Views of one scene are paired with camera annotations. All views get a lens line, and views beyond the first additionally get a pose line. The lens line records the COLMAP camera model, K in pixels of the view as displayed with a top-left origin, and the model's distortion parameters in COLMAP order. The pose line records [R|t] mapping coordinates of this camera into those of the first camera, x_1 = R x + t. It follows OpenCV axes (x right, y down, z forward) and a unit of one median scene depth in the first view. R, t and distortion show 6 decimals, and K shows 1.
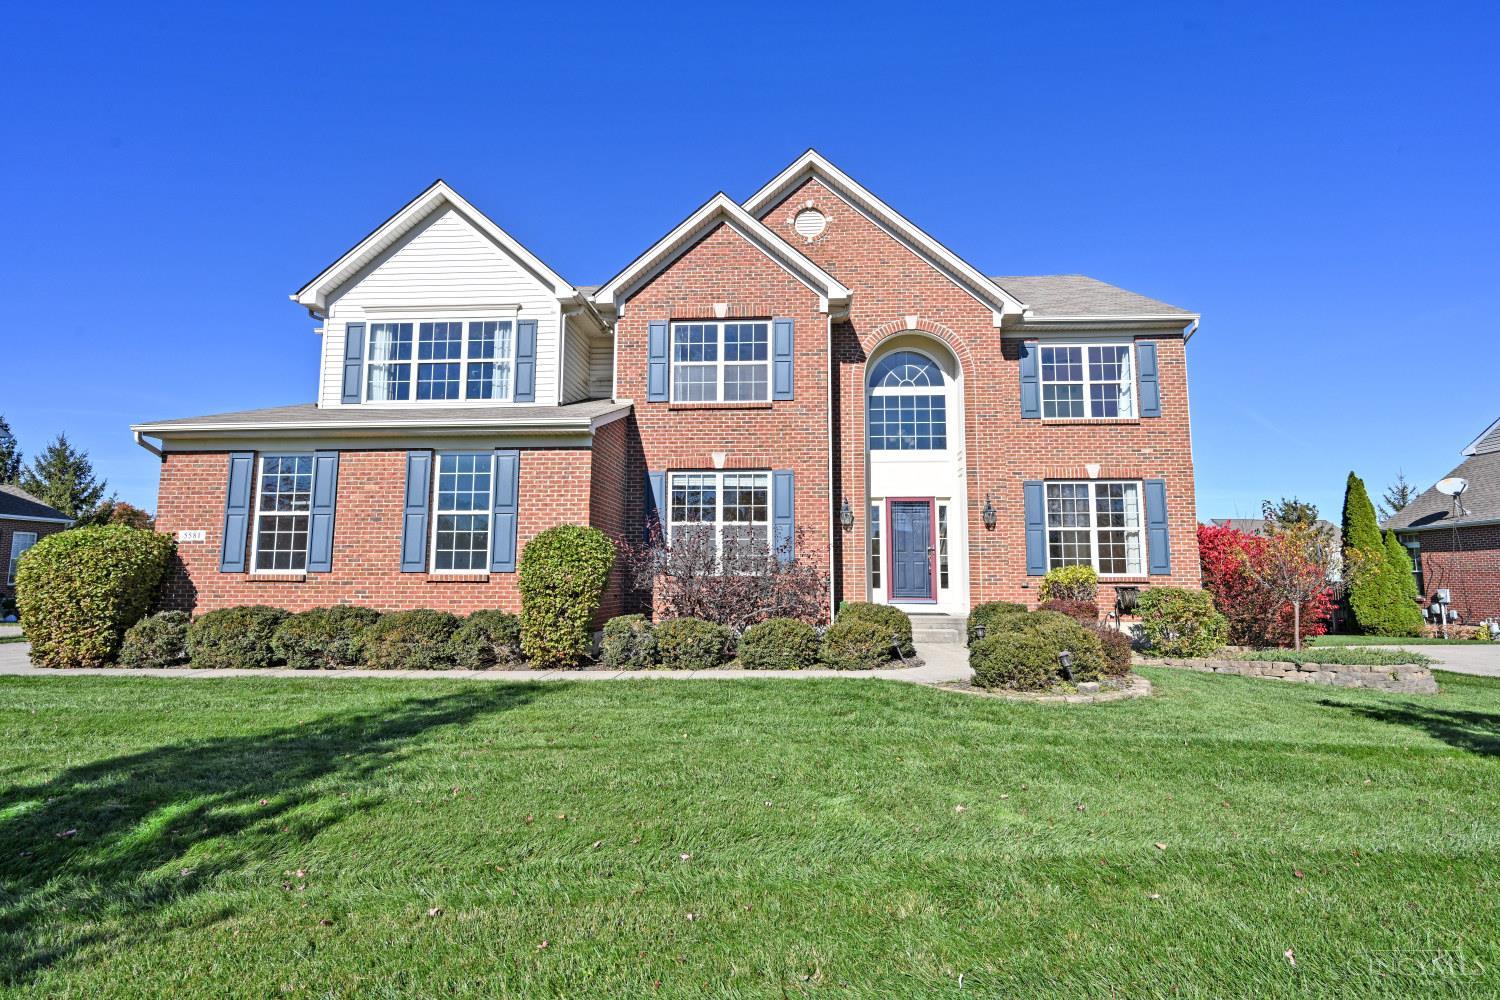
lens RADIAL K [[734.9, 0, 750.6], [0, 734.9, 502.0], [0, 0, 1]] dist [-0.000400, 0.000183]
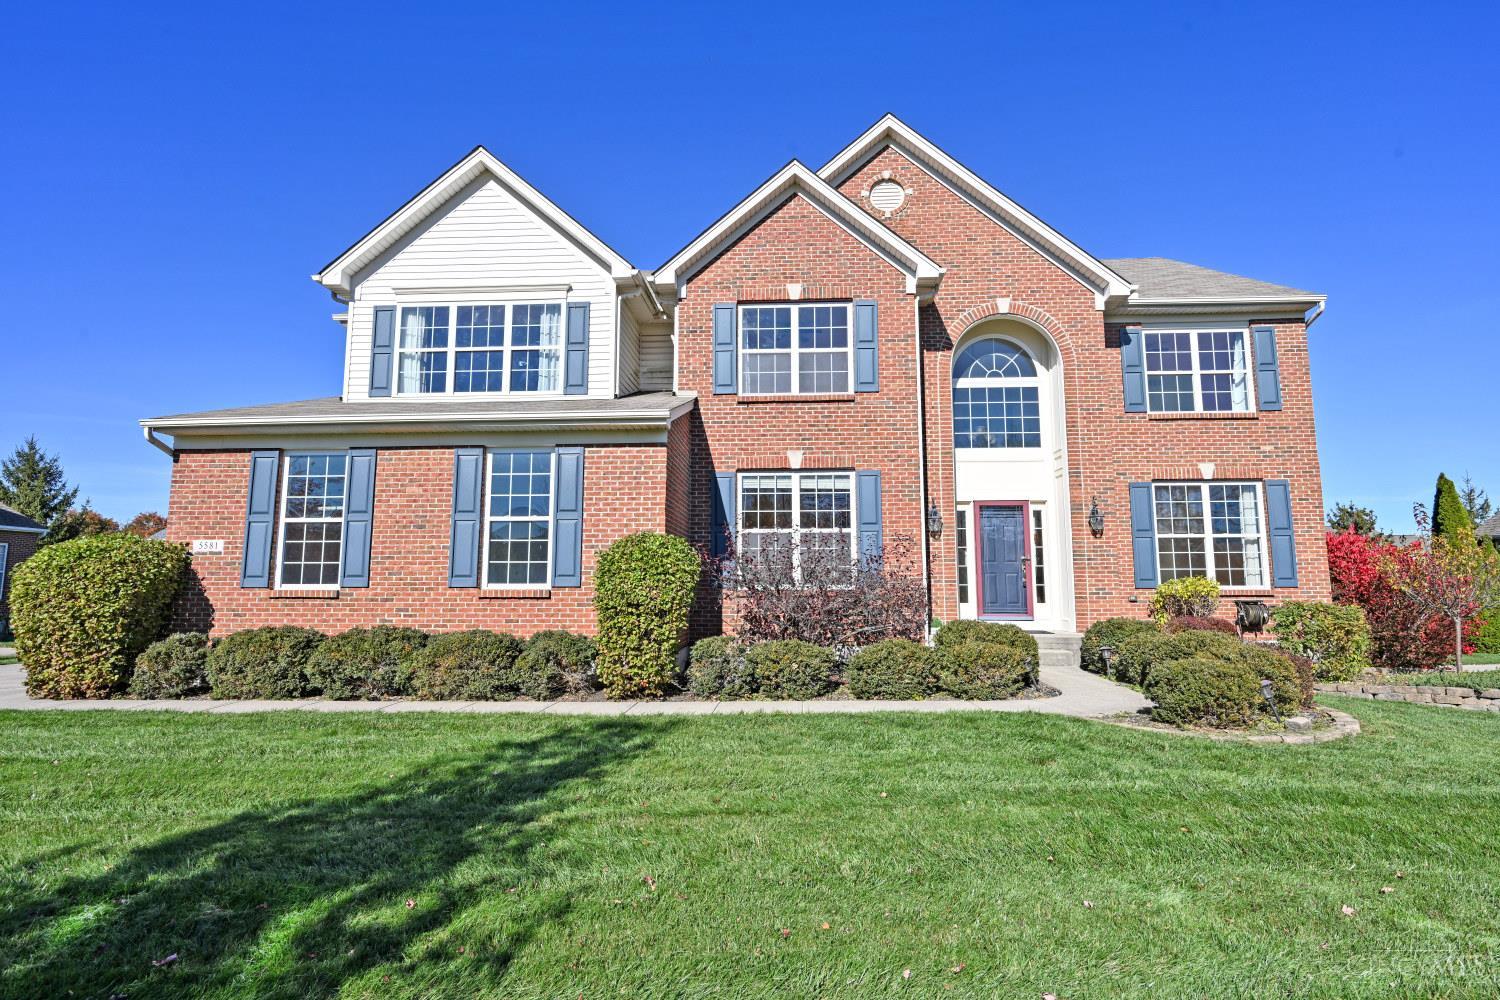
lens RADIAL K [[774.3, 0, 750.0], [0, 774.3, 500.0], [0, 0, 1]] dist [-0.000455, 0.000069]
pose [[0.999996, -0.002346, 0.001692, -0.098229], [0.002365, 0.999931, -0.011480, 0.002804], [-0.001665, 0.011484, 0.999933, 0.064711]]
